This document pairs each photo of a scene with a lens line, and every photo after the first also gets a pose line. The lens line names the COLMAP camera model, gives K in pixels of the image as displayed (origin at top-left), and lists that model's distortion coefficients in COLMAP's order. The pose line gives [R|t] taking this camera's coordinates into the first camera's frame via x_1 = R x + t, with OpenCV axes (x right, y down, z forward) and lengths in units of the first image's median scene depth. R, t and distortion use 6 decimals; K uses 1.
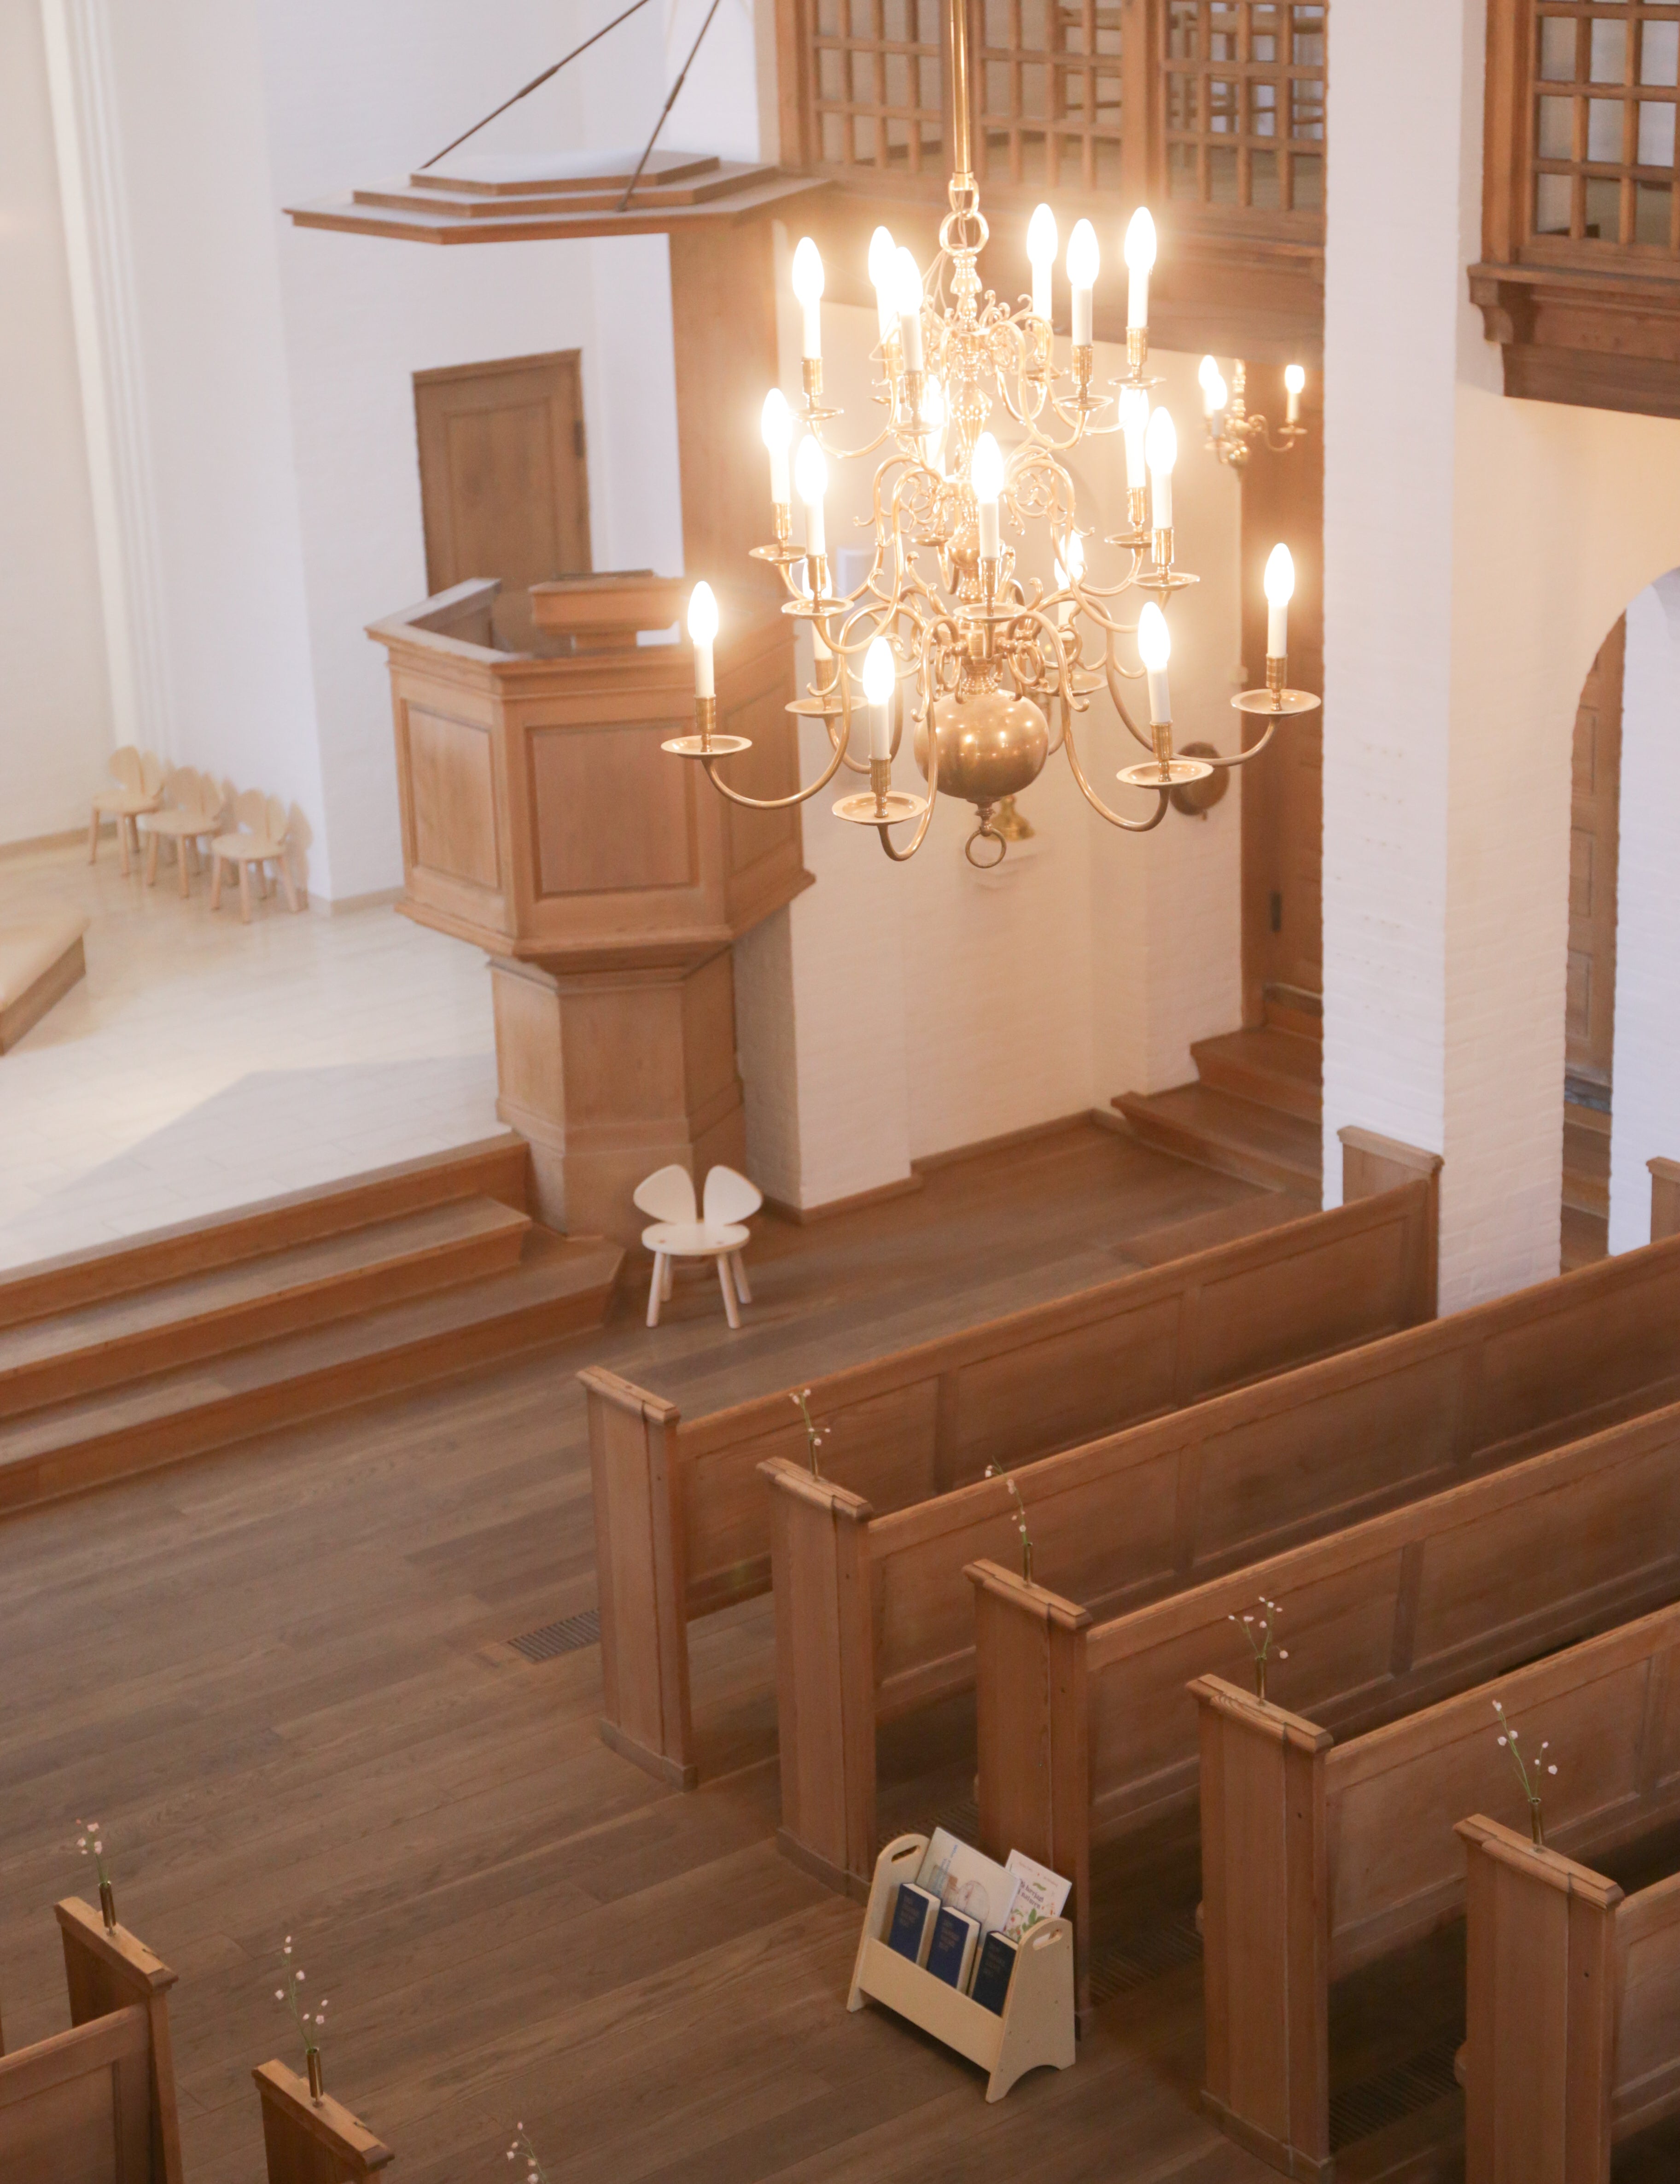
lens RADIAL K [[4034.4, 0, 840.0], [0, 4034.4, 1092.0], [0, 0, 1]] dist [0.115369, -0.017341]
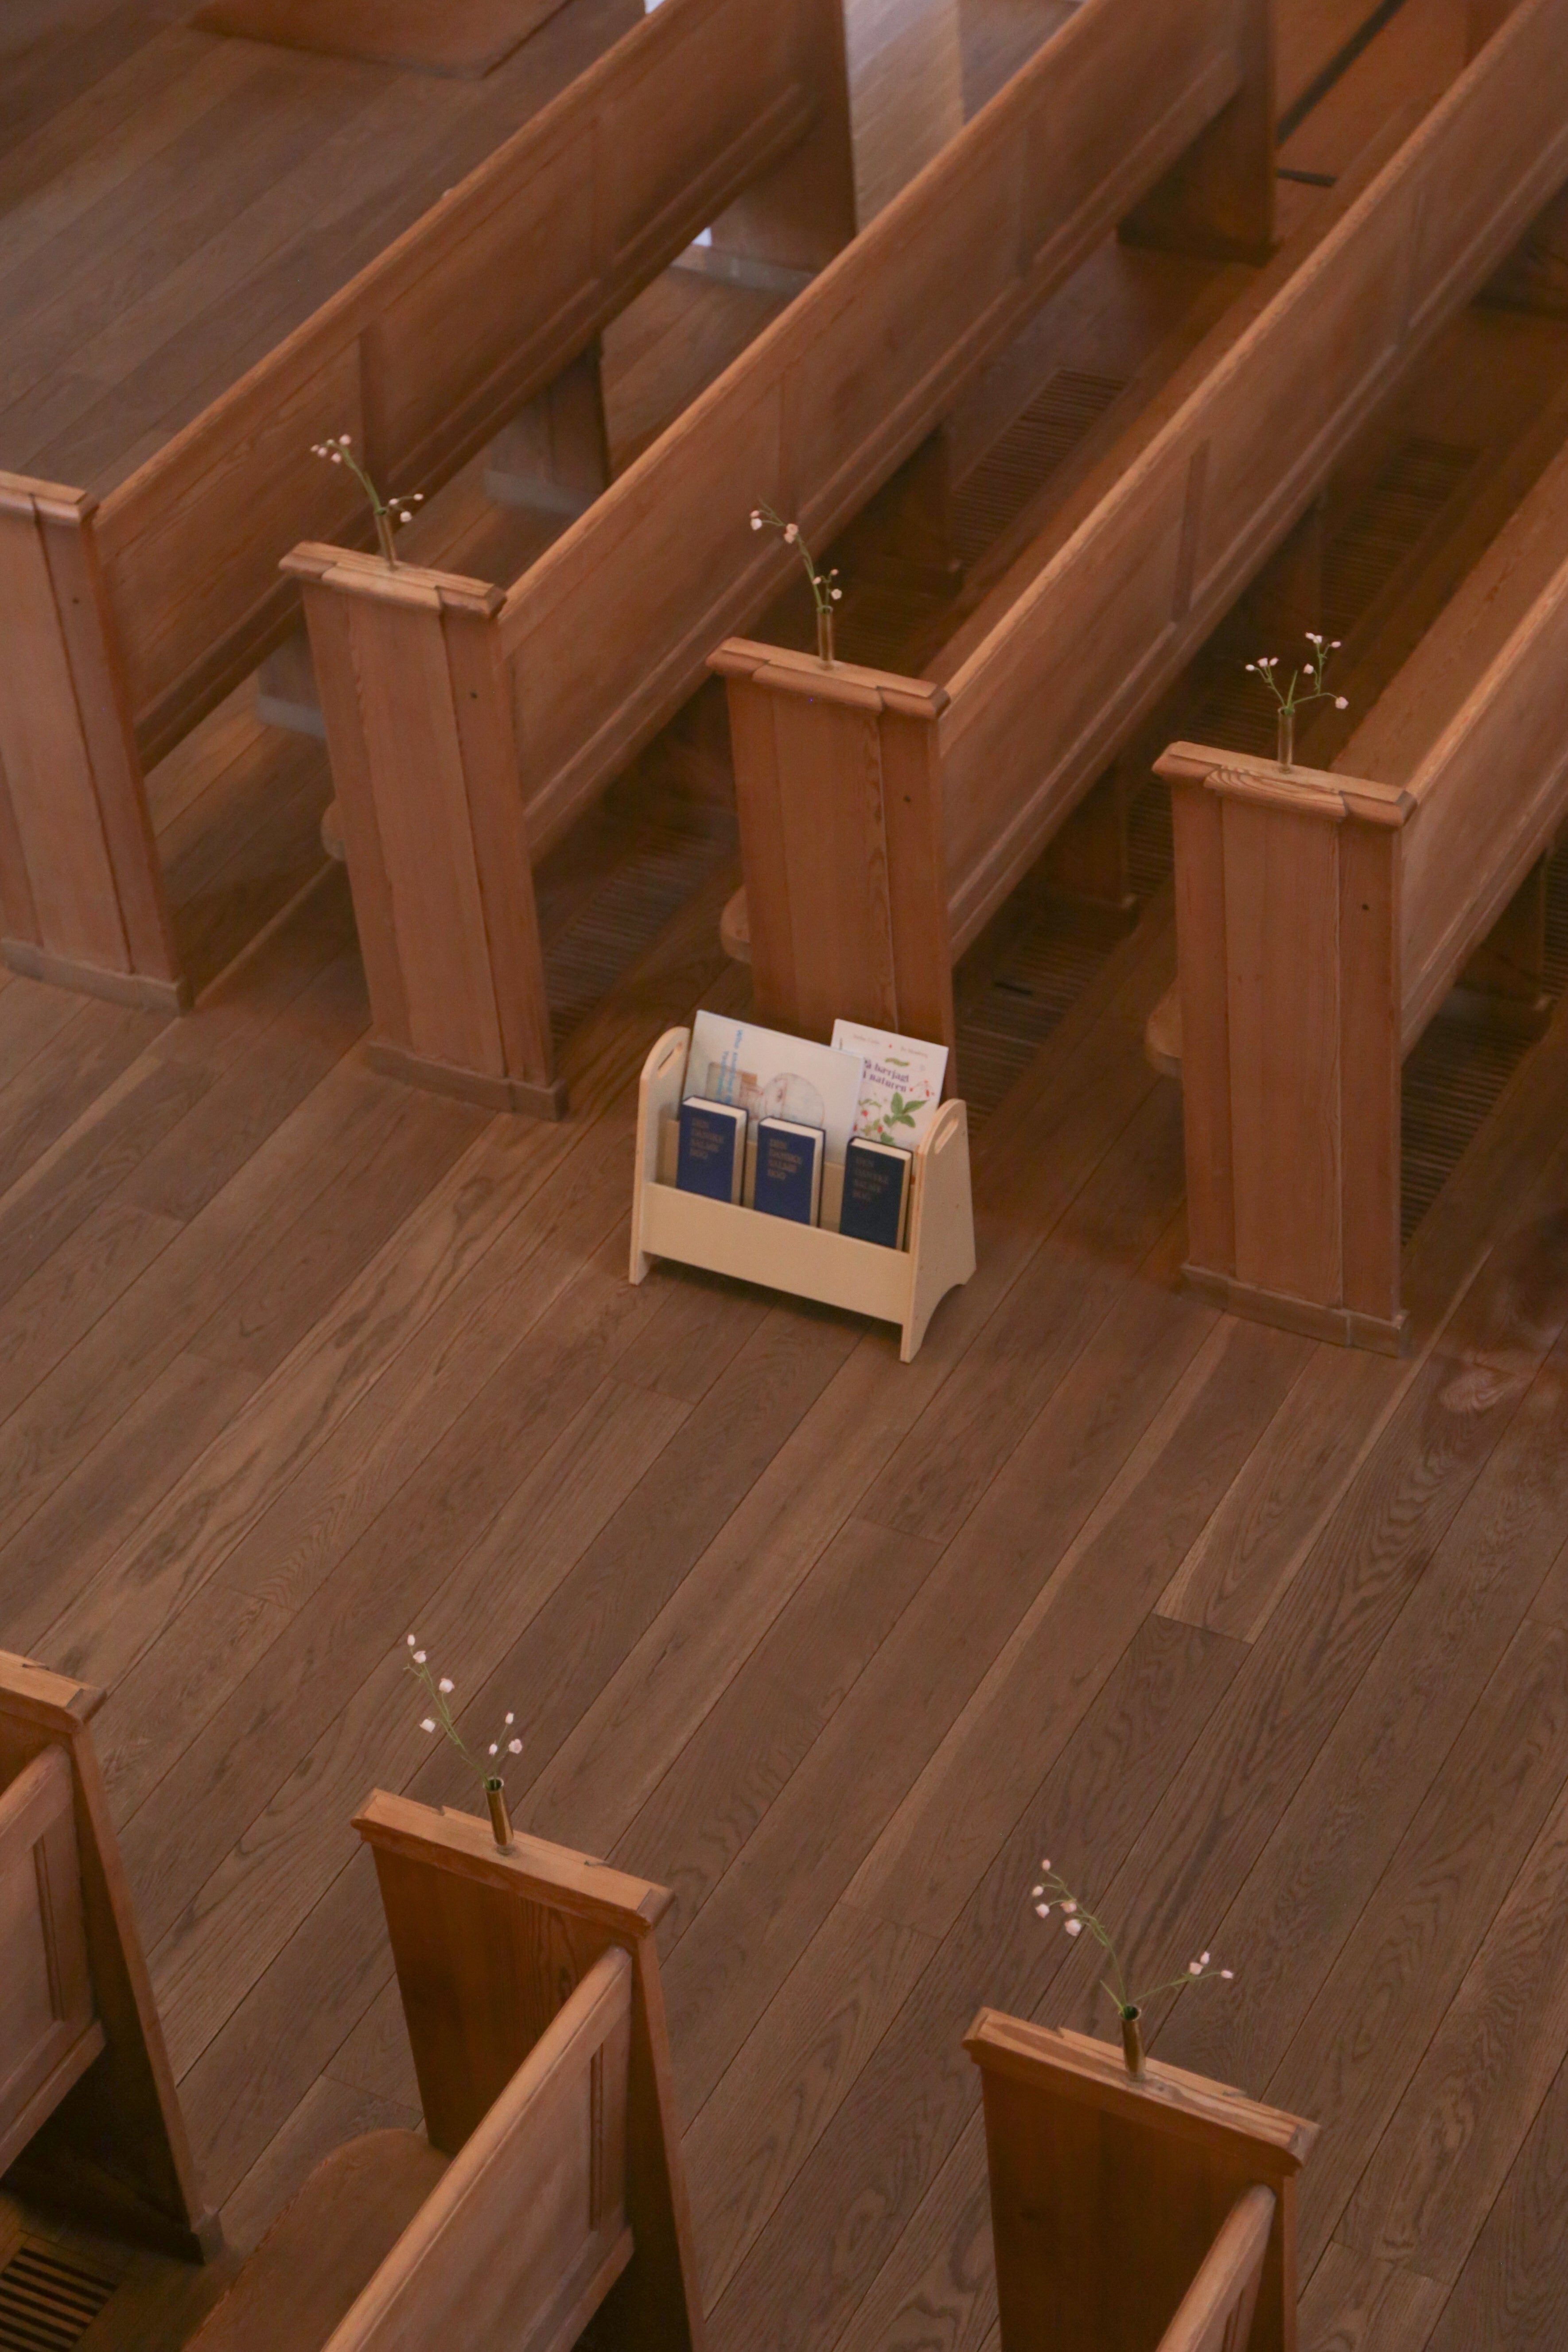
lens RADIAL K [[4474.2, 0, 786.7], [0, 4474.2, 1276.0], [0, 0, 1]] dist [0.045925, 0.333535]
pose [[0.906347, -0.298271, 0.299283, -0.210247], [0.170010, 0.905867, 0.387946, -0.076623], [-0.386824, -0.300733, 0.871738, 0.304285]]
